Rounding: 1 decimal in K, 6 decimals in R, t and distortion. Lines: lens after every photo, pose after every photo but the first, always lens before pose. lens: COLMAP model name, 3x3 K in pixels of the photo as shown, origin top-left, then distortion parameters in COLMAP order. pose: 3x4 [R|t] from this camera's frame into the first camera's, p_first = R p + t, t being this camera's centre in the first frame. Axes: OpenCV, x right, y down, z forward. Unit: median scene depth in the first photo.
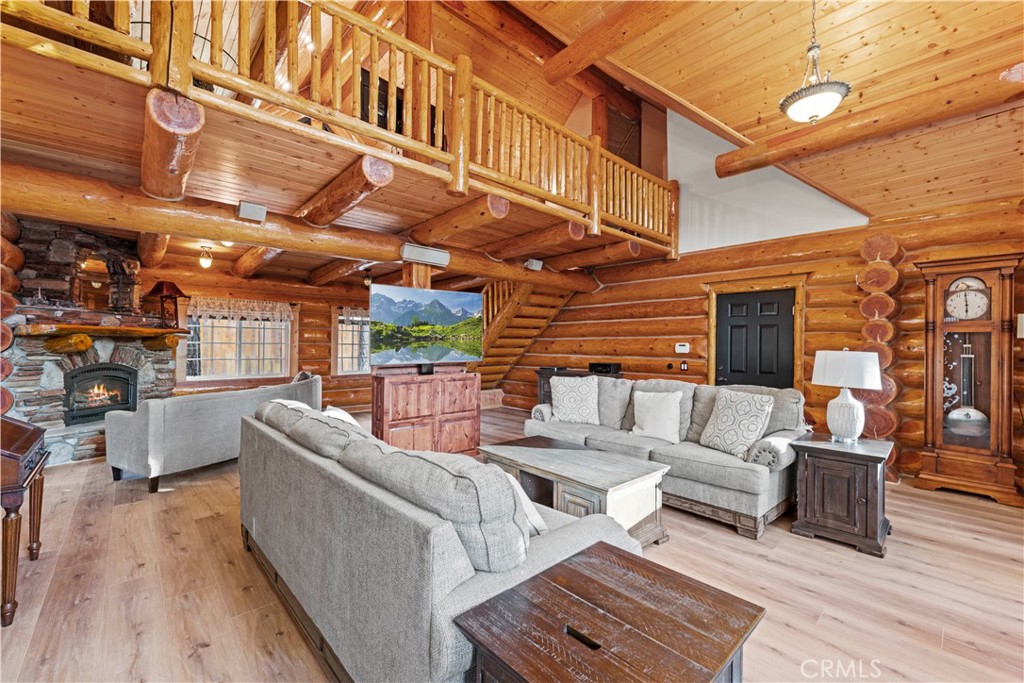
lens RADIAL K [[418.5, 0, 506.3], [0, 418.5, 348.2], [0, 0, 1]] dist [-0.002266, -0.000267]
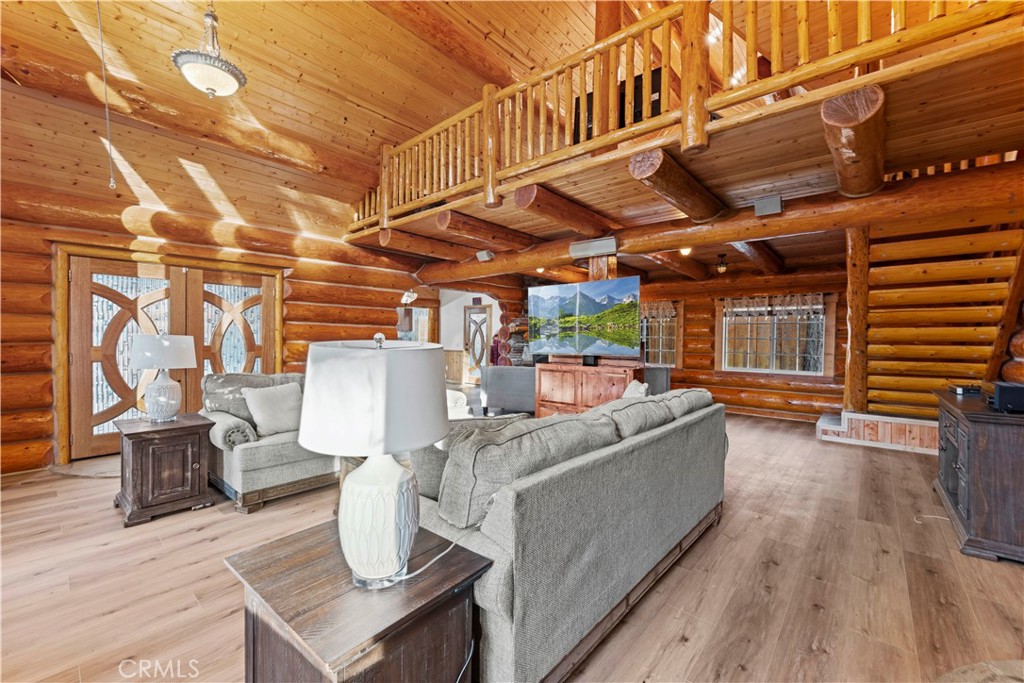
lens RADIAL K [[418.5, 0, 507.4], [0, 418.5, 334.3], [0, 0, 1]] dist [-0.002266, -0.000267]
pose [[0.118736, -0.017507, -0.992772, 0.766990], [-0.014906, 0.999700, -0.019412, 0.010632], [0.992814, 0.017103, 0.118439, 0.670959]]
